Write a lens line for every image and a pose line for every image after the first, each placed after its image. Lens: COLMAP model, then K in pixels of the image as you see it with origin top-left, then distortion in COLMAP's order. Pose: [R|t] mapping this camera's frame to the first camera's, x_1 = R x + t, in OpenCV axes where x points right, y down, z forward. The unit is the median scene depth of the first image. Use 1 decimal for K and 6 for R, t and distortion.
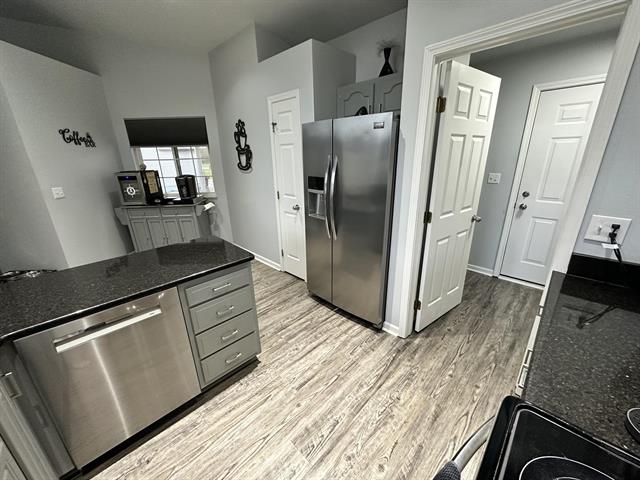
lens RADIAL K [[255.4, 0, 320.4], [0, 255.4, 239.4], [0, 0, 1]] dist [-0.000150, 0.000232]
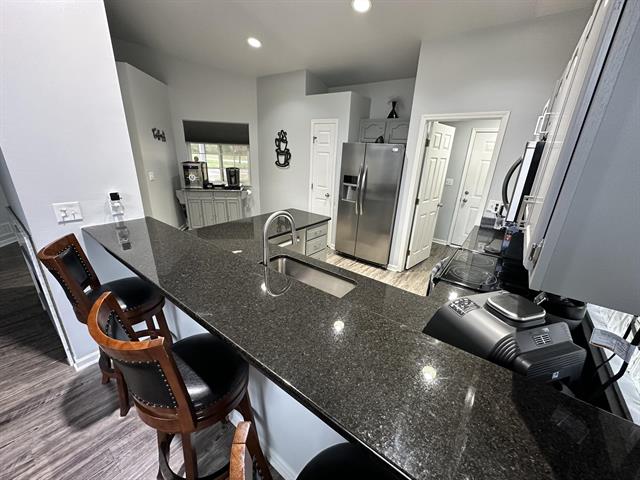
lens RADIAL K [[255.4, 0, 321.7], [0, 255.4, 238.9], [0, 0, 1]] dist [-0.000150, 0.000232]
pose [[0.988456, 0.018522, 0.150373, -0.367173], [-0.020604, 0.999712, 0.012299, 0.120195], [-0.150102, -0.015255, 0.988553, -0.497233]]
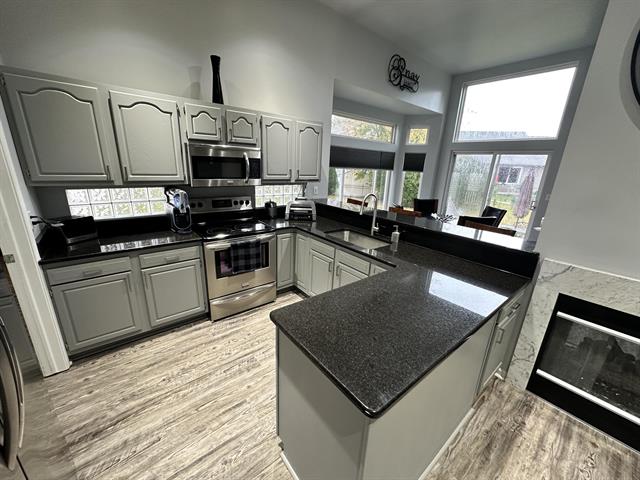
lens RADIAL K [[255.4, 0, 321.2], [0, 255.4, 241.1], [0, 0, 1]] dist [-0.000150, 0.000232]
pose [[-0.994835, -0.050520, 0.088038, -0.285618], [0.009655, 0.816310, 0.577534, -0.332115], [-0.101043, 0.575401, -0.811606, 0.906164]]
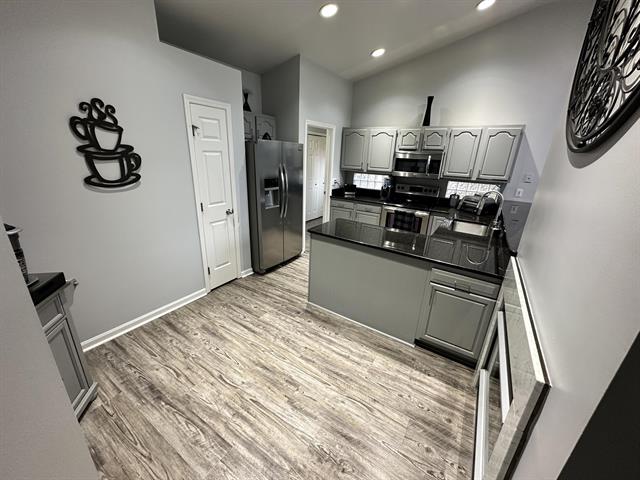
lens RADIAL K [[255.4, 0, 320.6], [0, 255.4, 240.2], [0, 0, 1]] dist [-0.000150, 0.000232]
pose [[-0.212279, -0.302389, 0.929246, -1.259644], [0.276648, 0.893420, 0.353929, -0.307345], [-0.937232, 0.332206, -0.105999, 0.849588]]
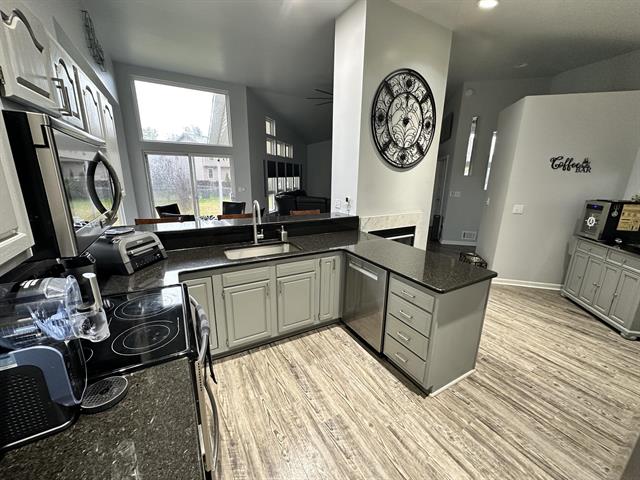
lens RADIAL K [[255.4, 0, 319.8], [0, 255.4, 239.9], [0, 0, 1]] dist [-0.000150, 0.000232]
pose [[-0.265828, 0.256572, -0.929250, 0.436446], [-0.315065, 0.887875, 0.335278, -0.174922], [0.911081, 0.381901, -0.155186, 0.407064]]
